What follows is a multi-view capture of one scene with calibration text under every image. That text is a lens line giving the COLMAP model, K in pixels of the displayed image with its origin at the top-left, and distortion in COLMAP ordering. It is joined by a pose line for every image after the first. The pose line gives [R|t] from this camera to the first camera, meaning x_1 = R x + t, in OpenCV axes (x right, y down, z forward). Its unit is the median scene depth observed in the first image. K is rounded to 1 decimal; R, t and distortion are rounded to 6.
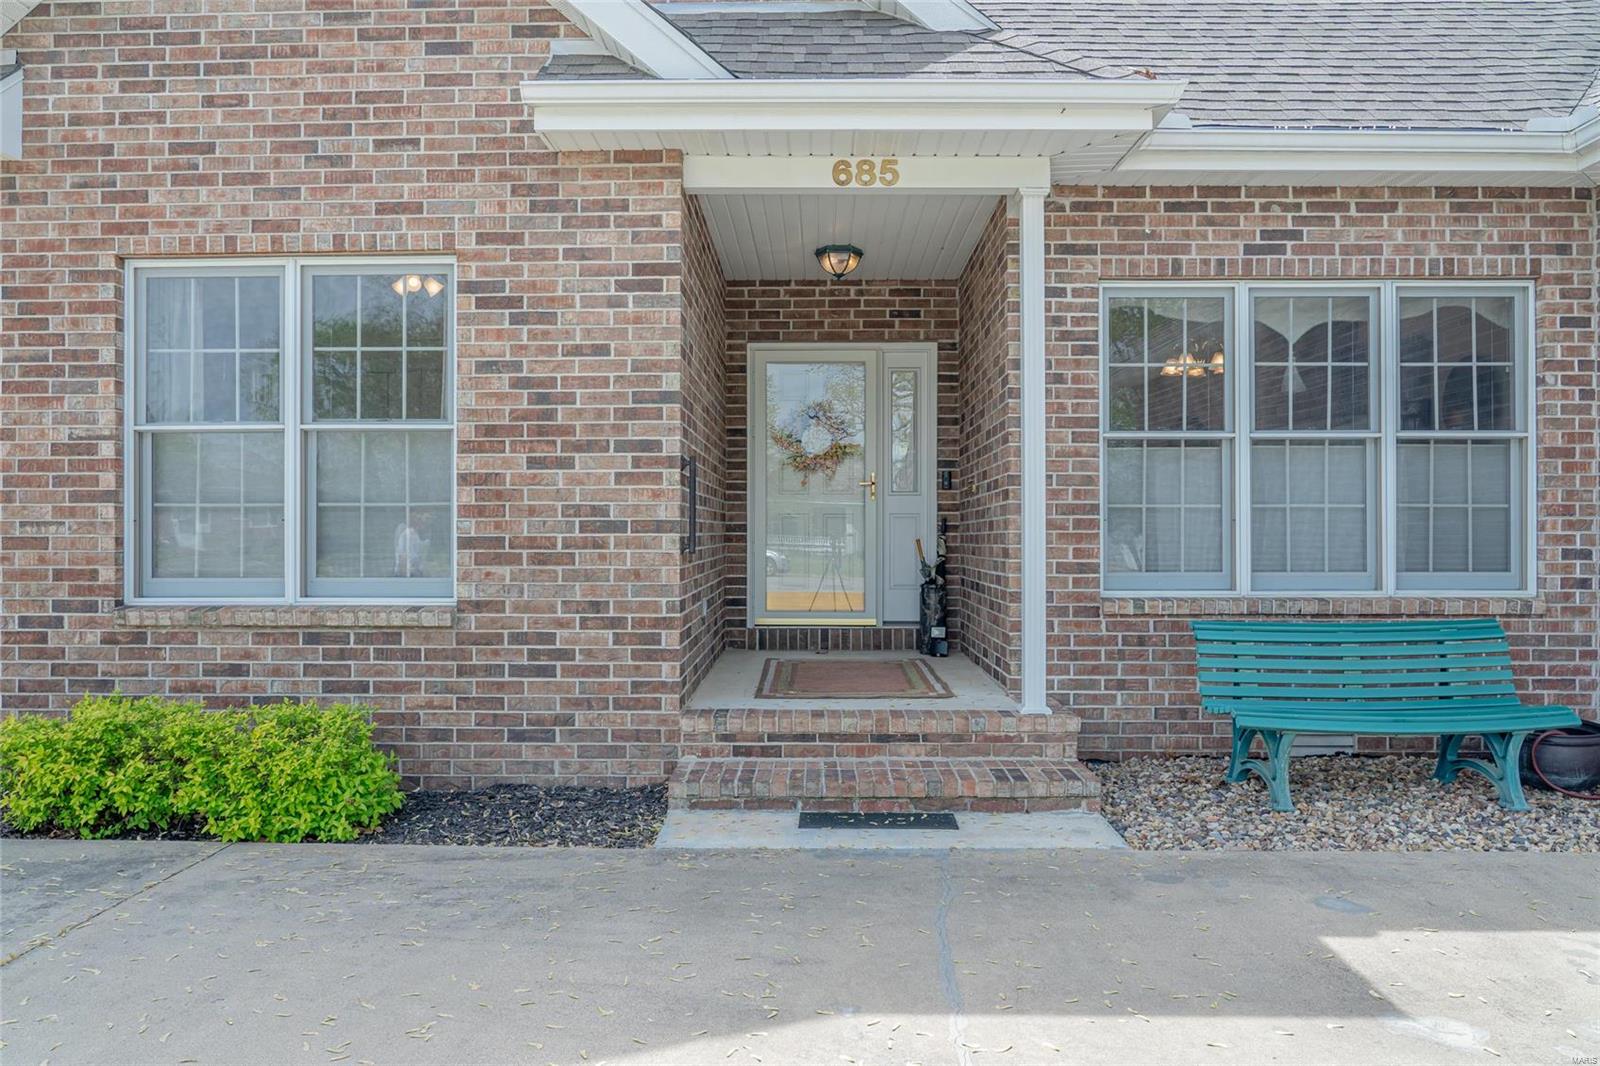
lens RADIAL K [[1096.8, 0, 797.5], [0, 1096.8, 531.9], [0, 0, 1]] dist [-0.024627, 0.009839]
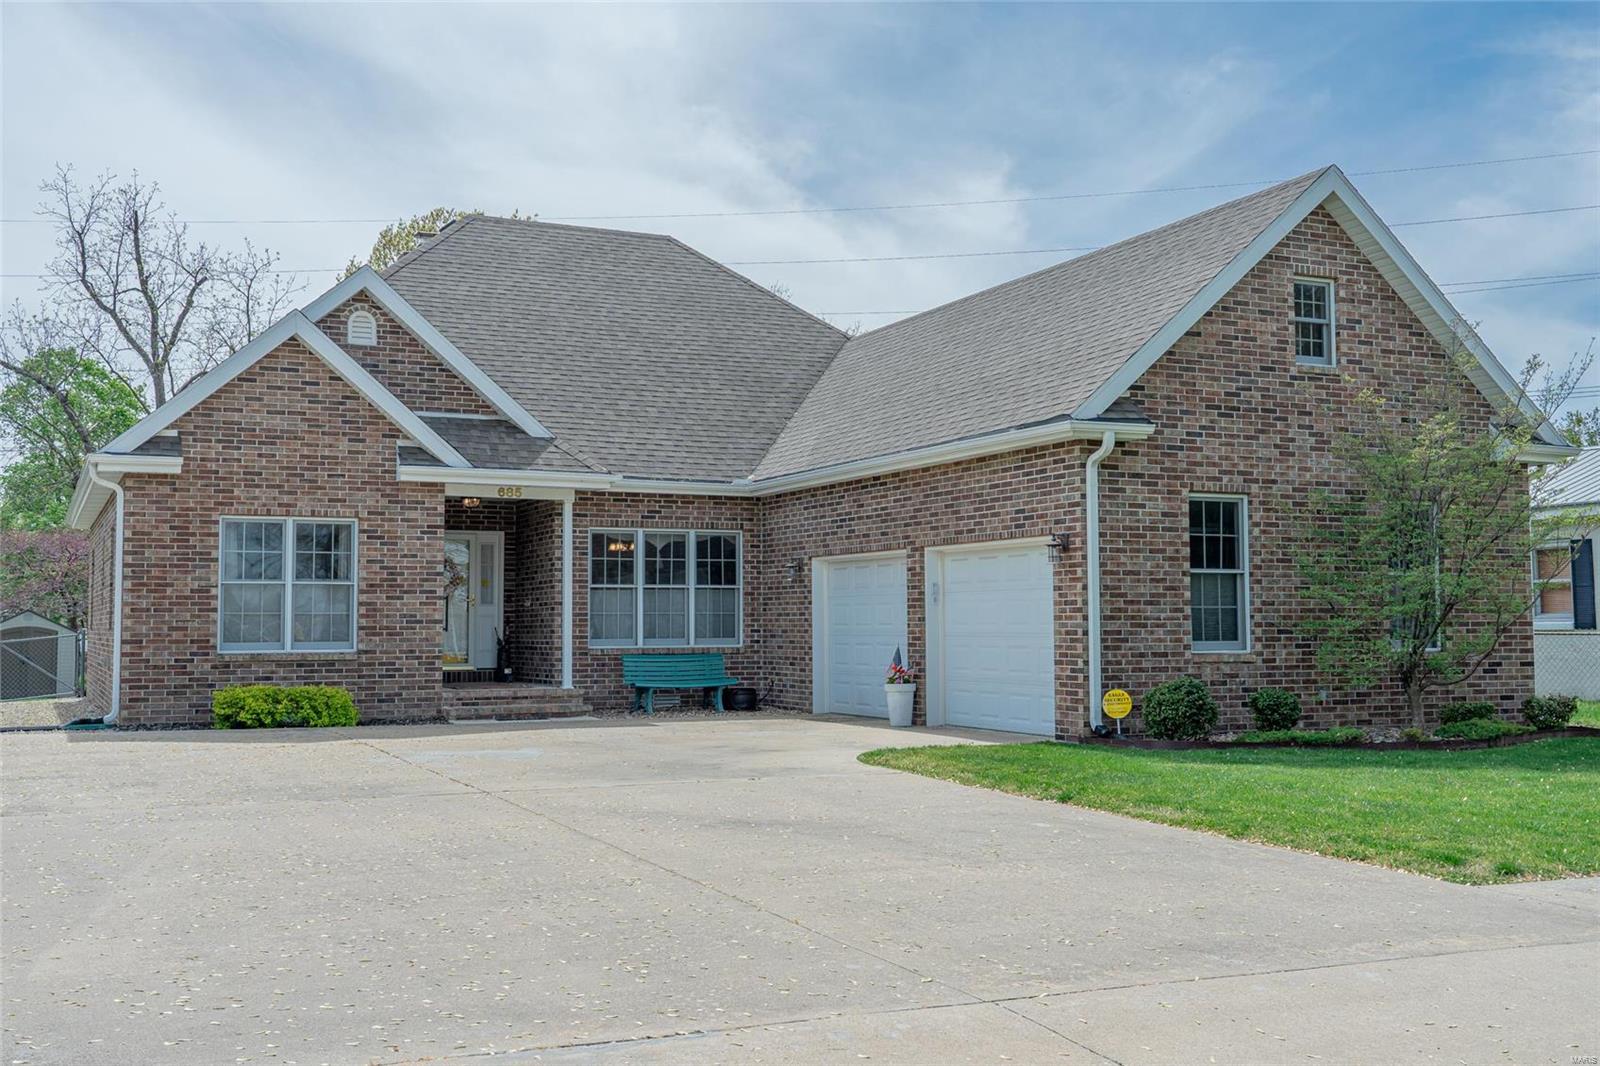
lens RADIAL K [[1607.8, 0, 790.5], [0, 1607.8, 529.1], [0, 0, 1]] dist [0.022597, -0.002890]
pose [[0.898931, 0.024095, 0.437427, -1.072158], [0.001773, 0.998278, -0.058633, 0.001675], [-0.438086, 0.053483, 0.897341, -2.935738]]
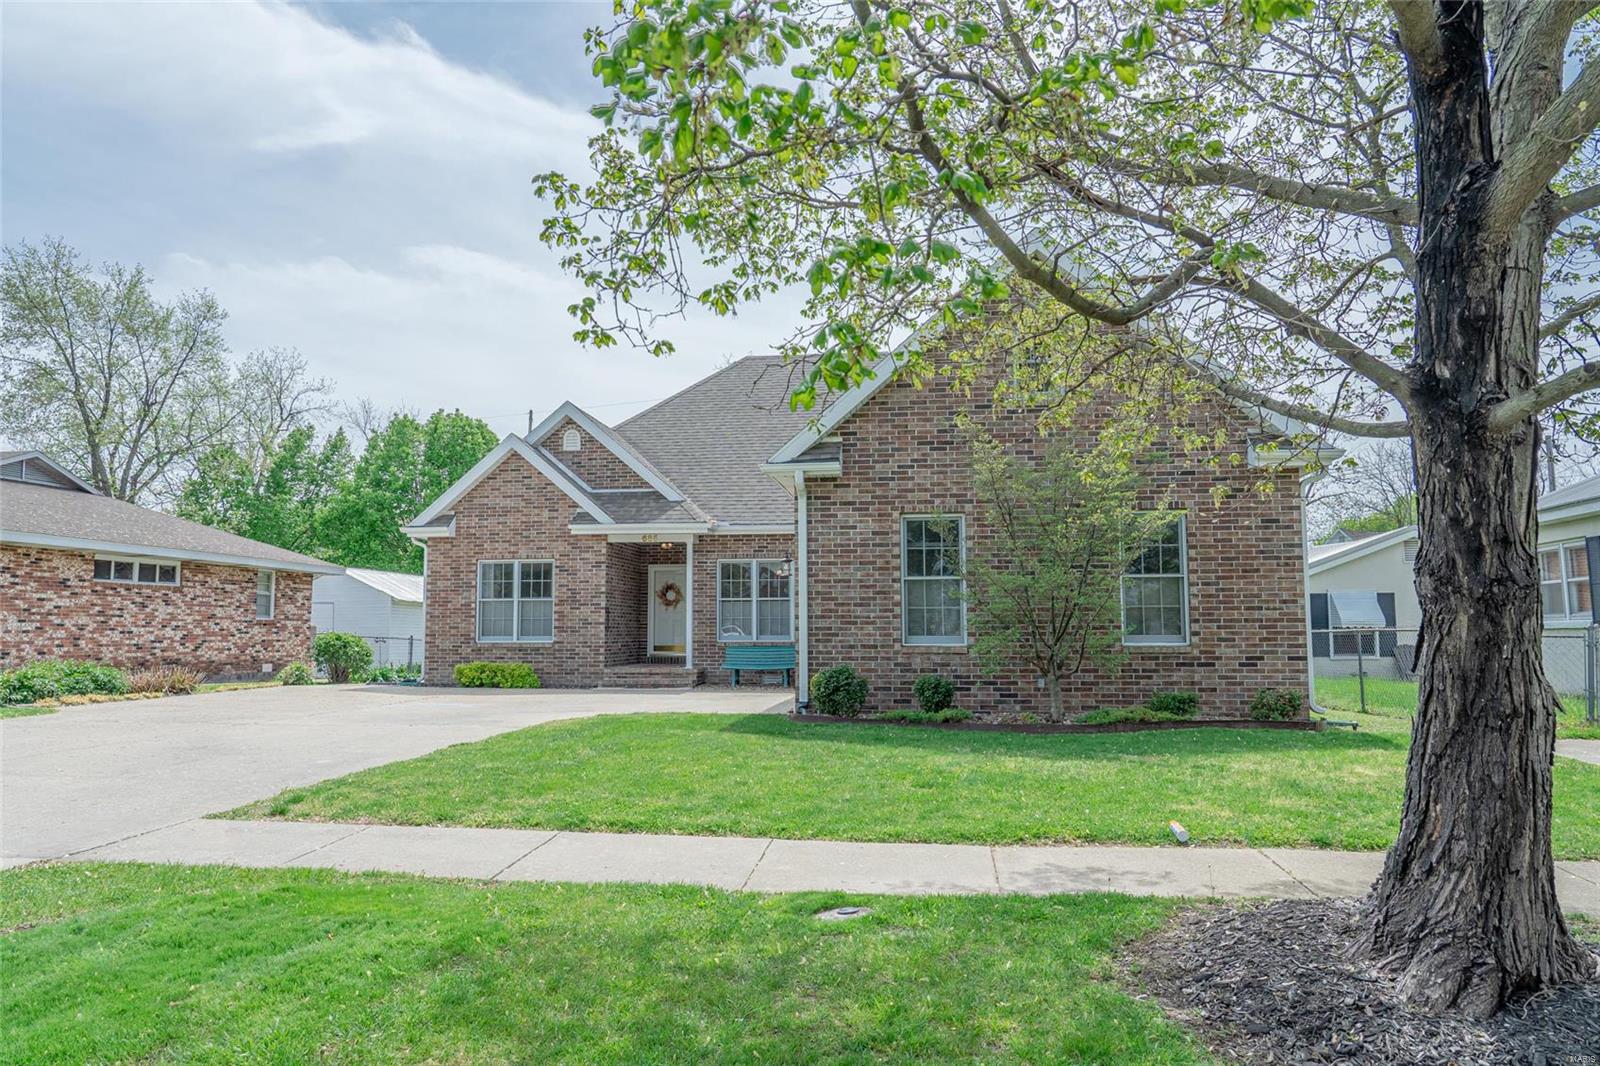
lens RADIAL K [[1087.9, 0, 800.0], [0, 1087.9, 533.0], [0, 0, 1]] dist [-0.025520, -0.004834]
pose [[0.994398, -0.011523, -0.105074, 1.072497], [0.002012, 0.995923, -0.090181, 0.026845], [0.105685, 0.089464, 0.990367, -3.064472]]
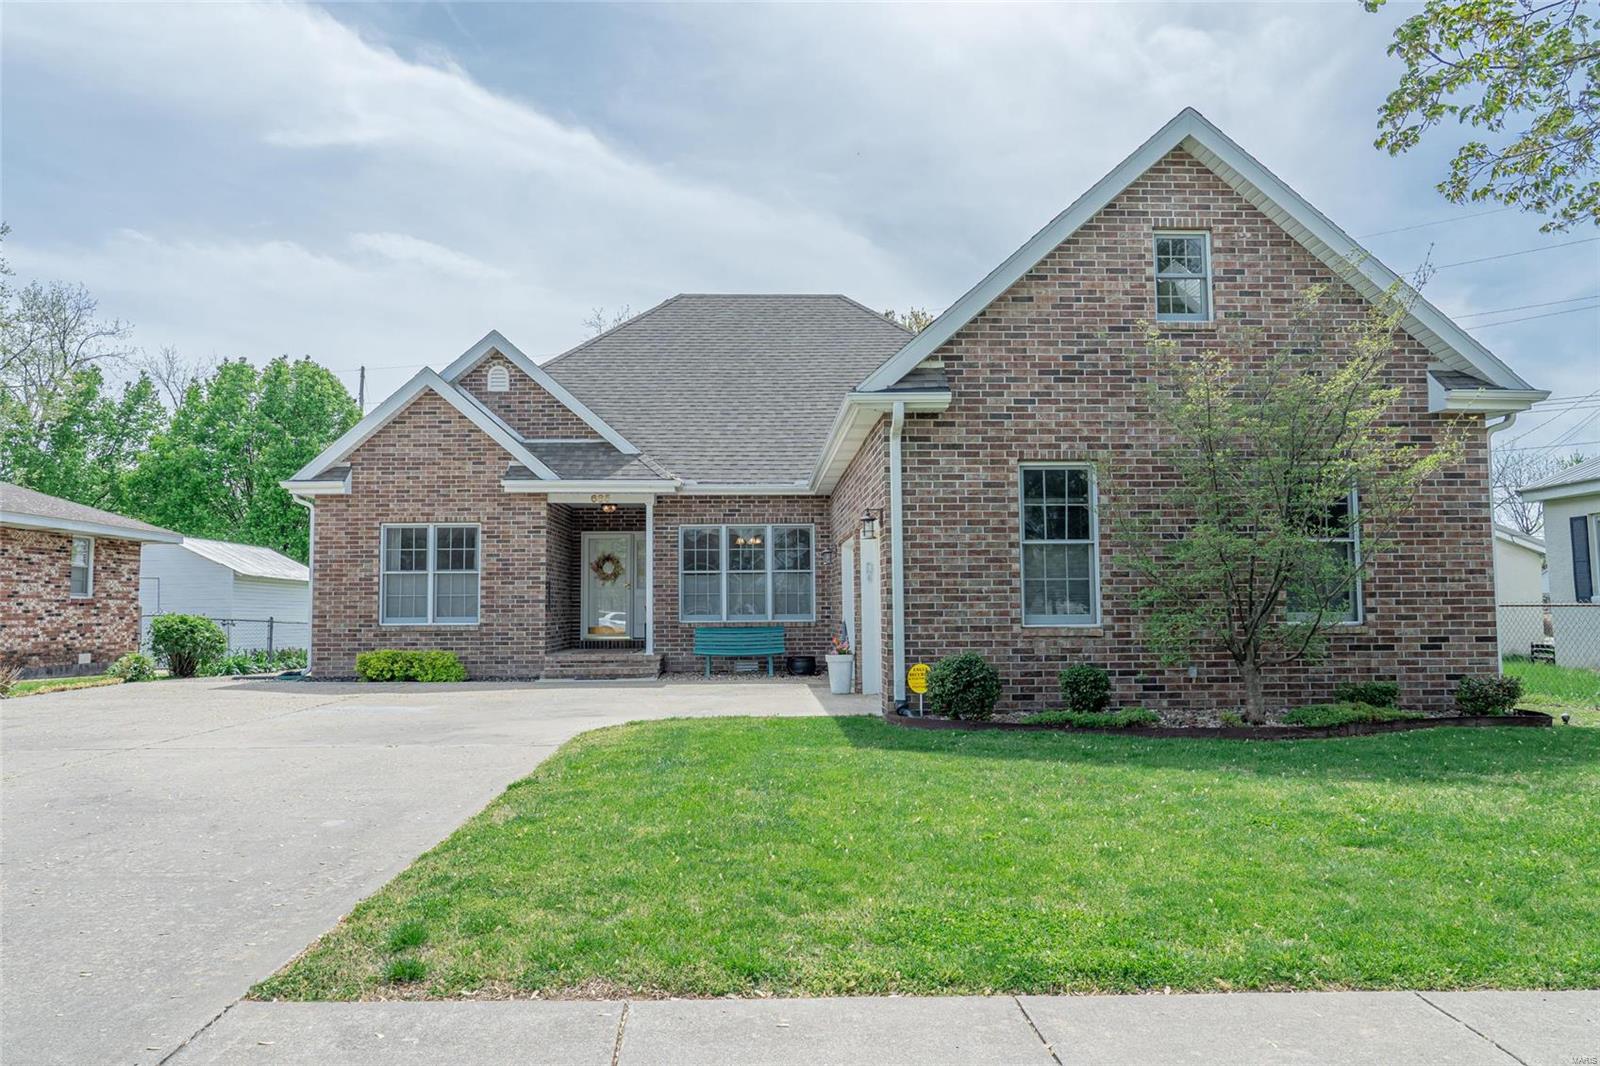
lens RADIAL K [[1096.8, 0, 797.5], [0, 1096.8, 531.9], [0, 0, 1]] dist [-0.024627, 0.009839]
pose [[0.998504, -0.002786, 0.054607, 0.496235], [0.006607, 0.997531, -0.069922, 0.023386], [-0.054277, 0.070179, 0.996057, -2.489072]]
